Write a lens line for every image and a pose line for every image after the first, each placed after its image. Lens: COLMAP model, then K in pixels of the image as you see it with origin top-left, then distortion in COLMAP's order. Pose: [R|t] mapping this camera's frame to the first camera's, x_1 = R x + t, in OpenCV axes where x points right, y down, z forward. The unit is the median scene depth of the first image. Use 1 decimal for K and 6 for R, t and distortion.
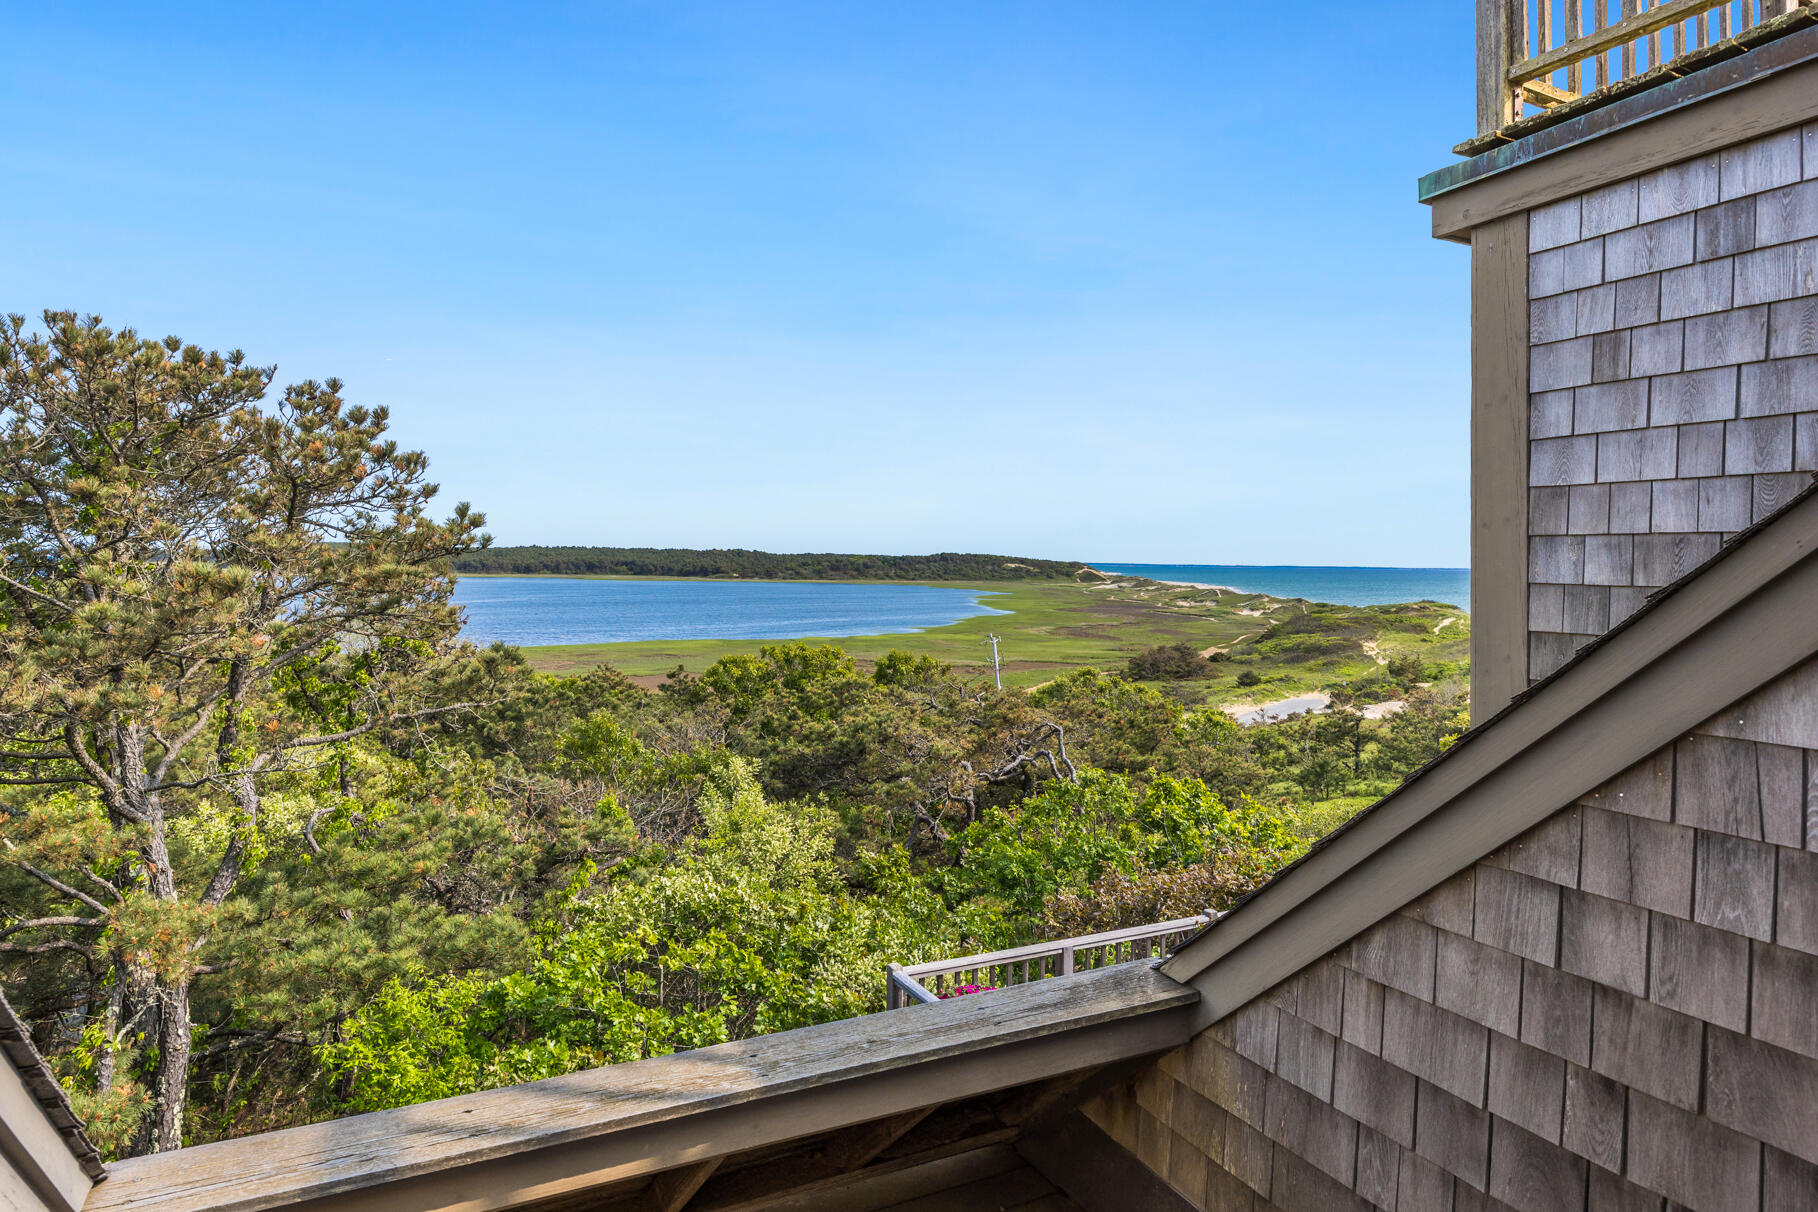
lens RADIAL K [[1042.7, 0, 910.0], [0, 1042.7, 538.9], [0, 0, 1]] dist [-0.001843, -0.000901]
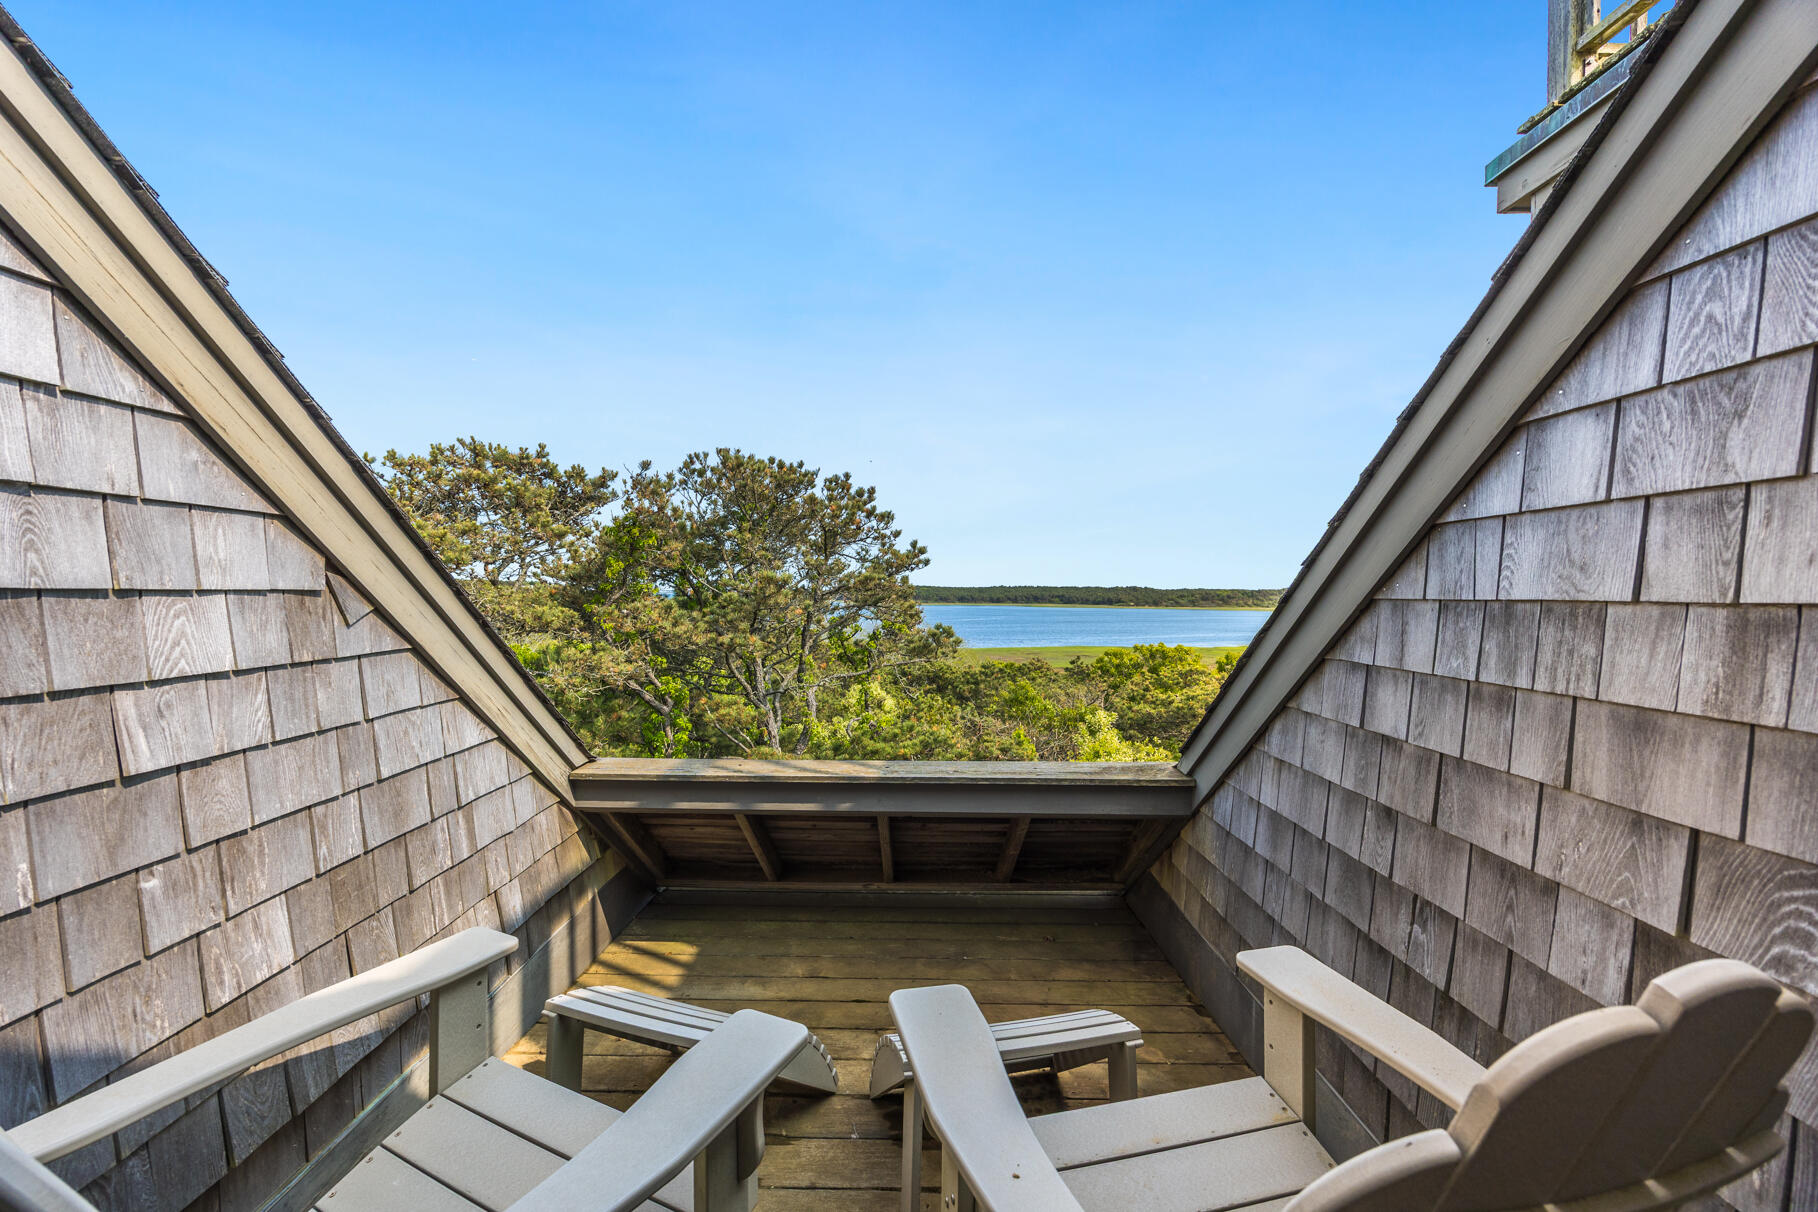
lens RADIAL K [[685.9, 0, 916.6], [0, 685.9, 605.2], [0, 0, 1]] dist [0.002852, -0.000023]
pose [[0.891434, -0.000181, -0.453151, 0.099131], [0.016707, 0.999333, 0.032468, 0.042858], [0.452843, -0.036514, 0.890842, -0.002022]]
